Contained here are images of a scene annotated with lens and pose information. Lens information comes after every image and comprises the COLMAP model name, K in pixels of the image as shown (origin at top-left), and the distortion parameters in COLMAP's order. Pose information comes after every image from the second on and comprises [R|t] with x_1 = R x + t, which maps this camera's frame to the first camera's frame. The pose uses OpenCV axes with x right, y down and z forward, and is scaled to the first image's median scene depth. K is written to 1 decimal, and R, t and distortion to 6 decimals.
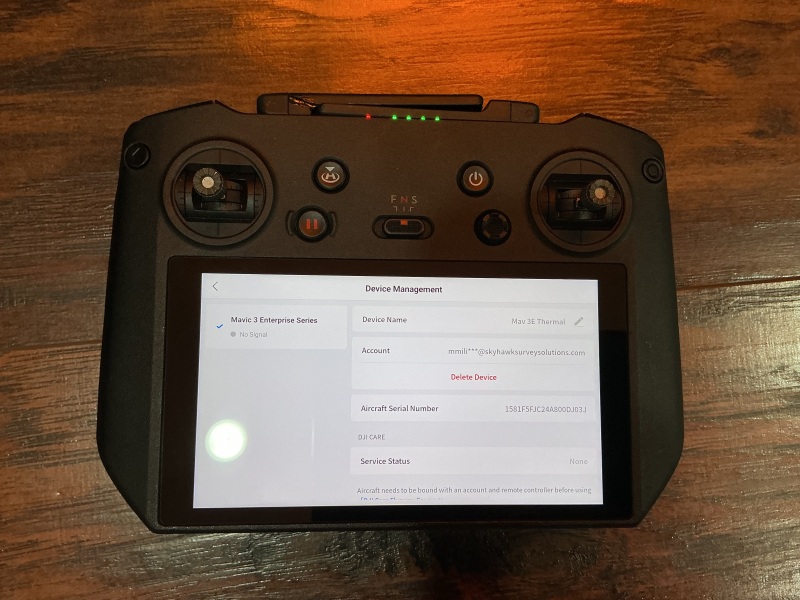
lens RADIAL K [[675.5, 0, 398.1], [0, 675.5, 304.9], [0, 0, 1]] dist [0.075196, -0.170919]
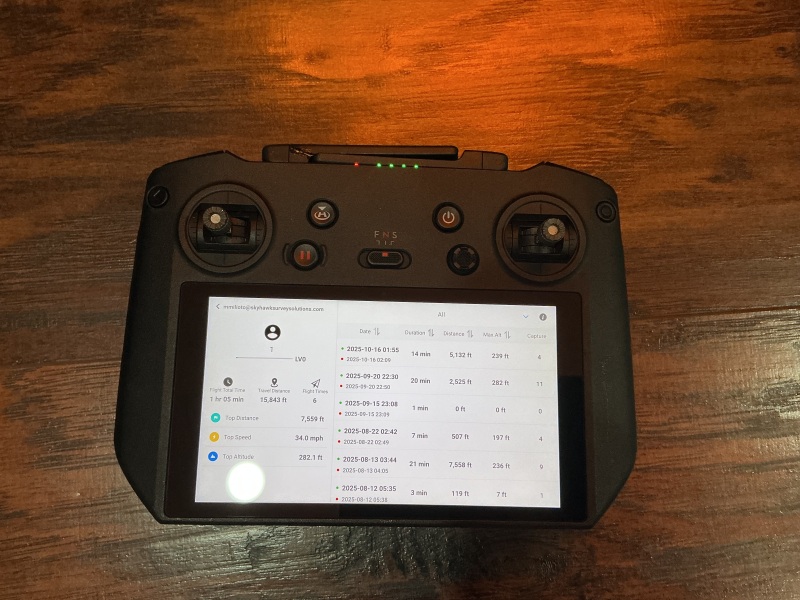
lens RADIAL K [[675.5, 0, 398.2], [0, 675.5, 303.9], [0, 0, 1]] dist [0.075196, -0.170919]
pose [[0.999365, 0.008952, -0.034479, 0.063685], [-0.011214, 0.997758, -0.065973, 0.033262], [0.033811, 0.066317, 0.997226, -0.124769]]
